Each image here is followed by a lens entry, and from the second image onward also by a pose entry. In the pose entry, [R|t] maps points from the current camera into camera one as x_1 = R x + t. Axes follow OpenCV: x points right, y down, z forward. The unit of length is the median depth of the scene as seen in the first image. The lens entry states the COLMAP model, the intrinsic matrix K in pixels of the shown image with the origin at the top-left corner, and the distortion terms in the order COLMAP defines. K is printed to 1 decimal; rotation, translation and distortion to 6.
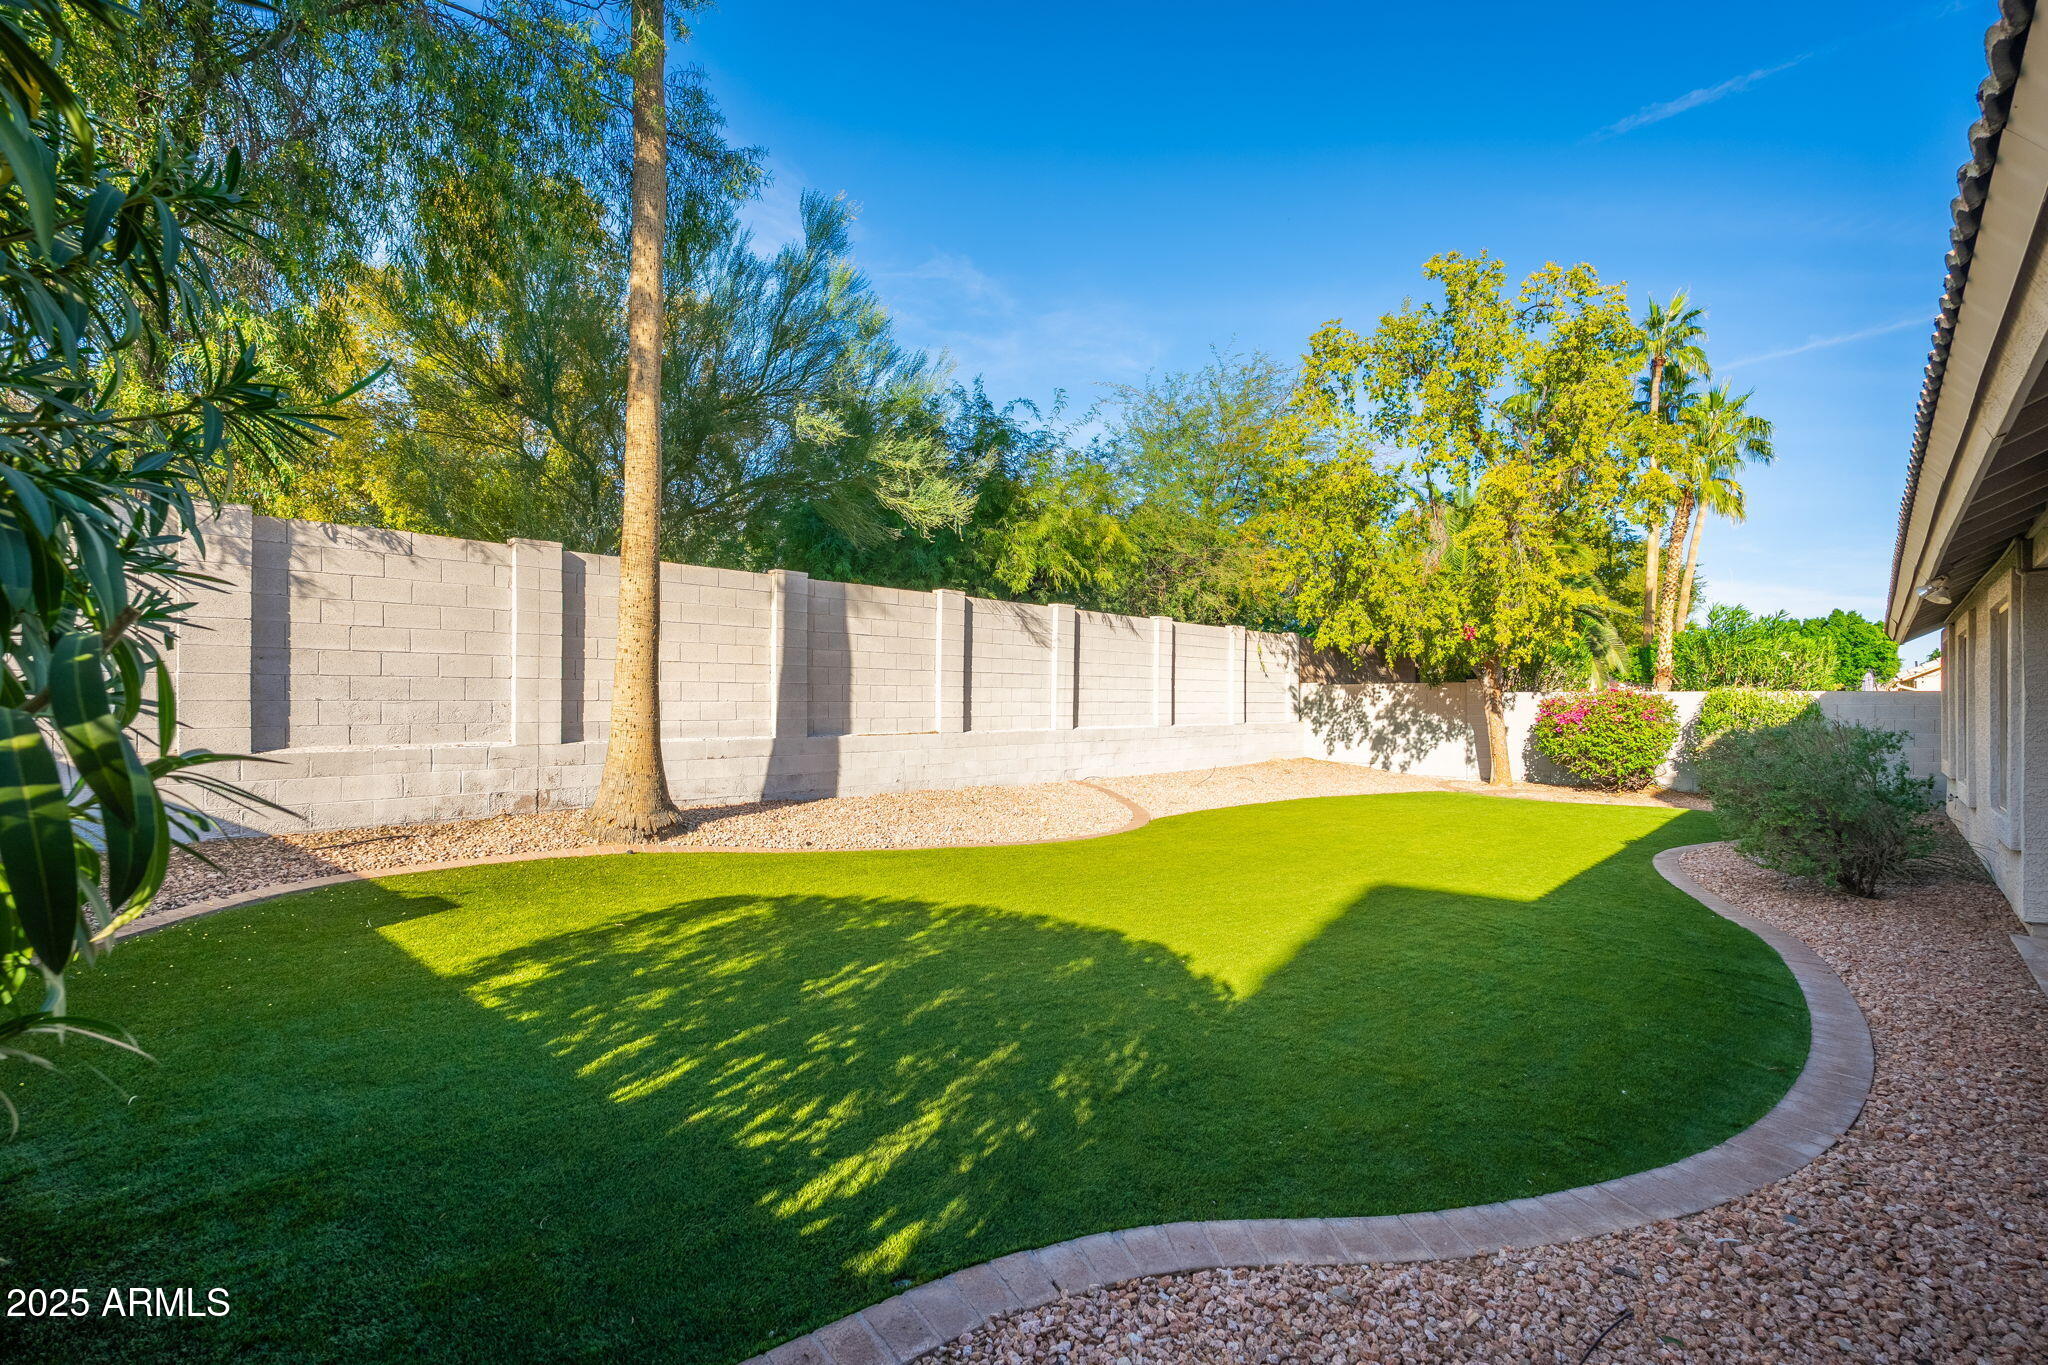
lens RADIAL K [[865.6, 0, 1025.2], [0, 865.6, 696.5], [0, 0, 1]] dist [-0.000229, 0.000025]
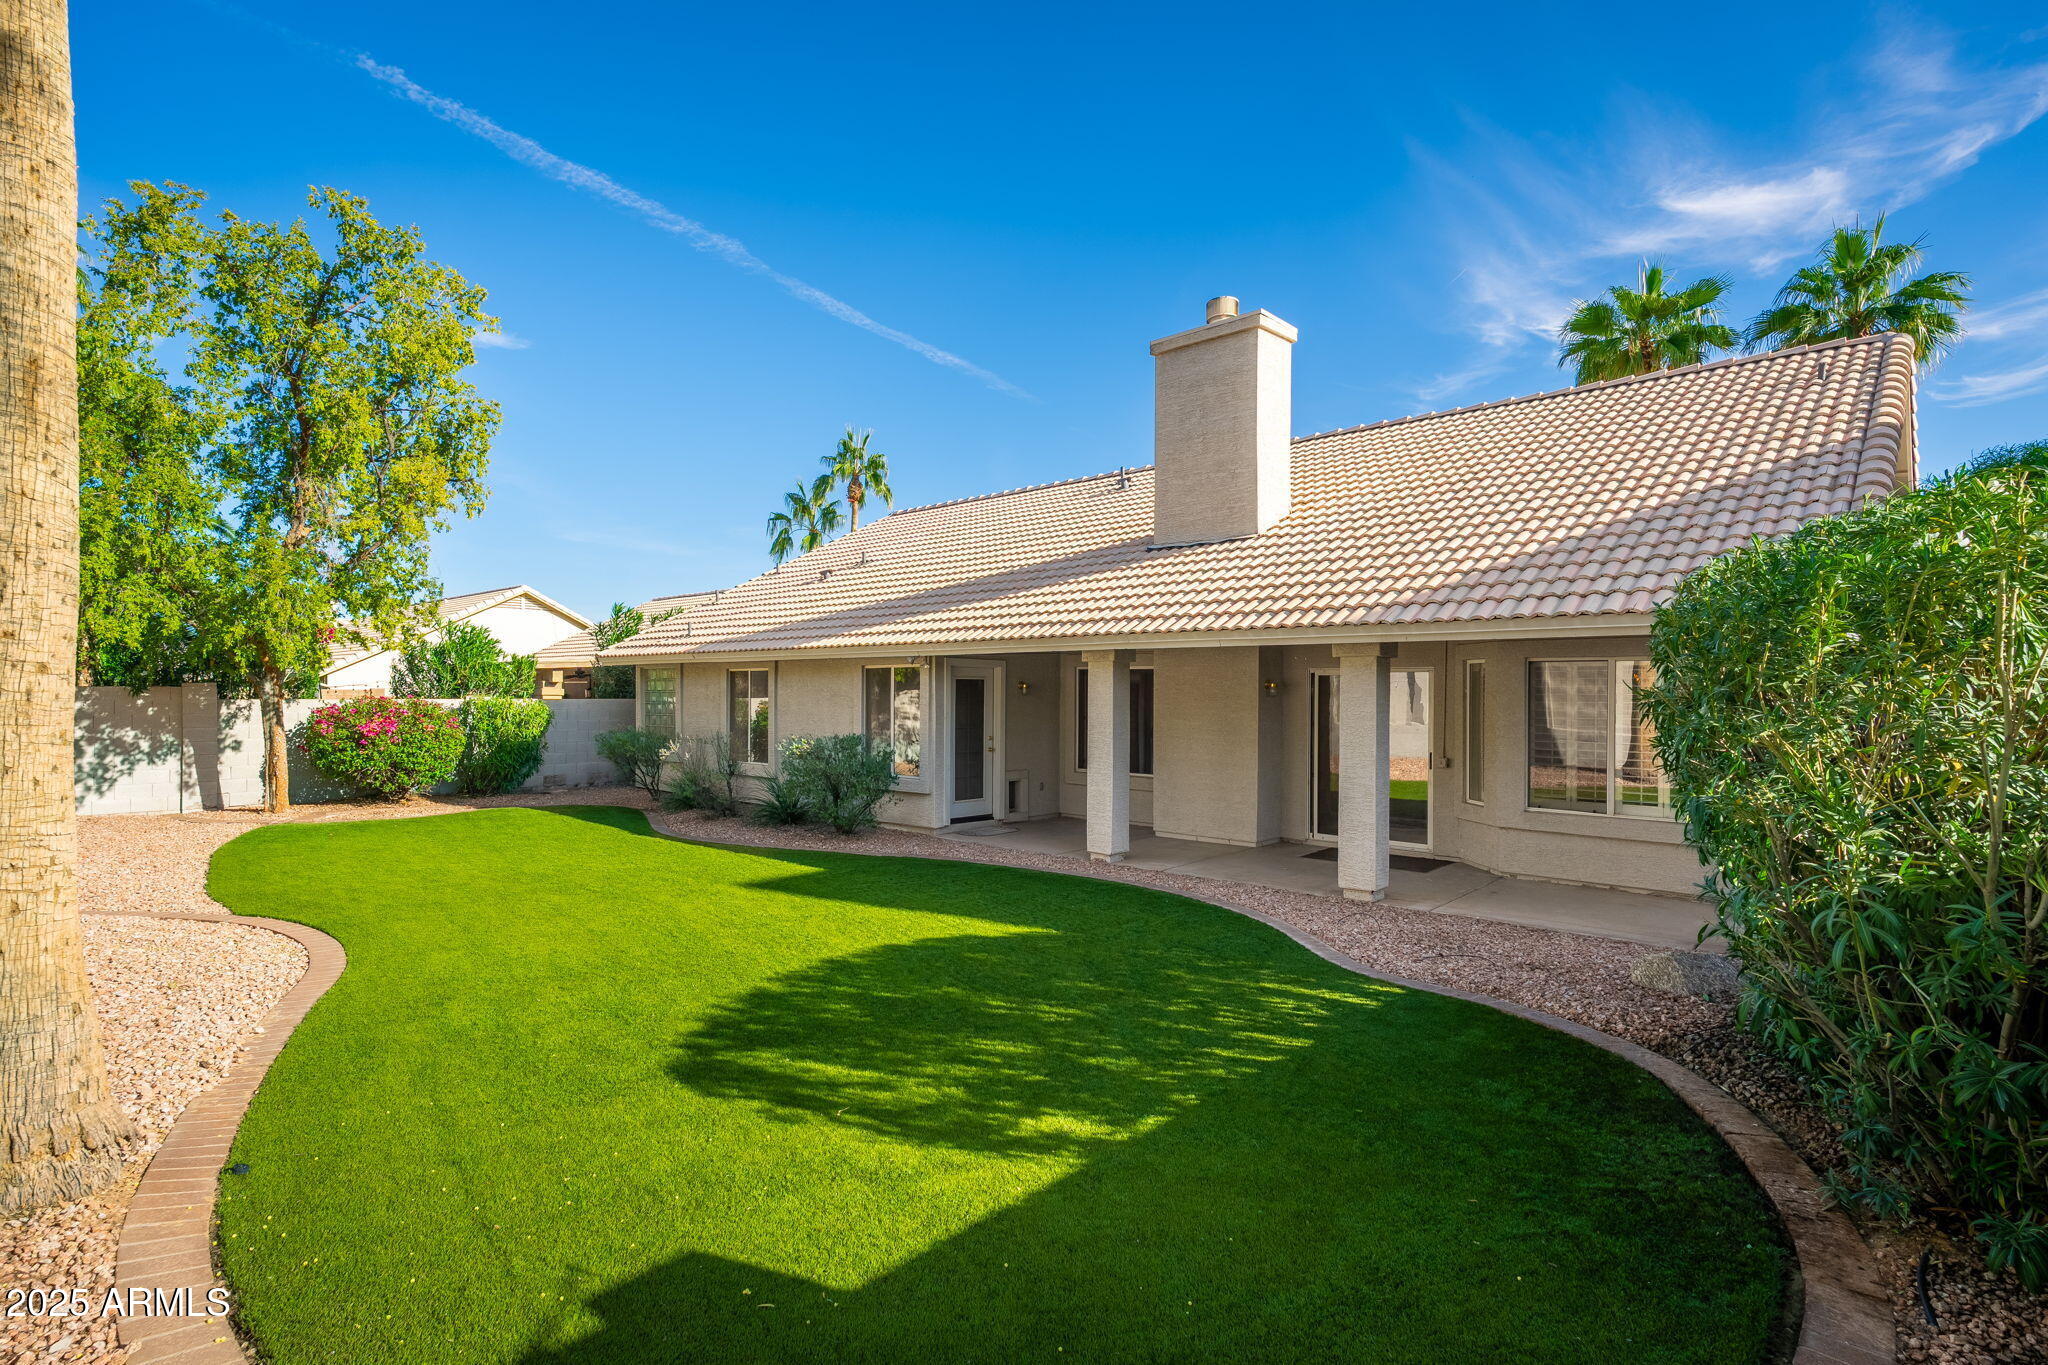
lens RADIAL K [[935.7, 0, 1020.8], [0, 935.7, 684.5], [0, 0, 1]] dist [-0.002027, 0.000071]
pose [[0.045341, 0.009755, 0.998924, -1.436990], [-0.008201, 0.999922, -0.009393, -0.079986], [-0.998938, -0.007767, 0.045418, 0.987357]]
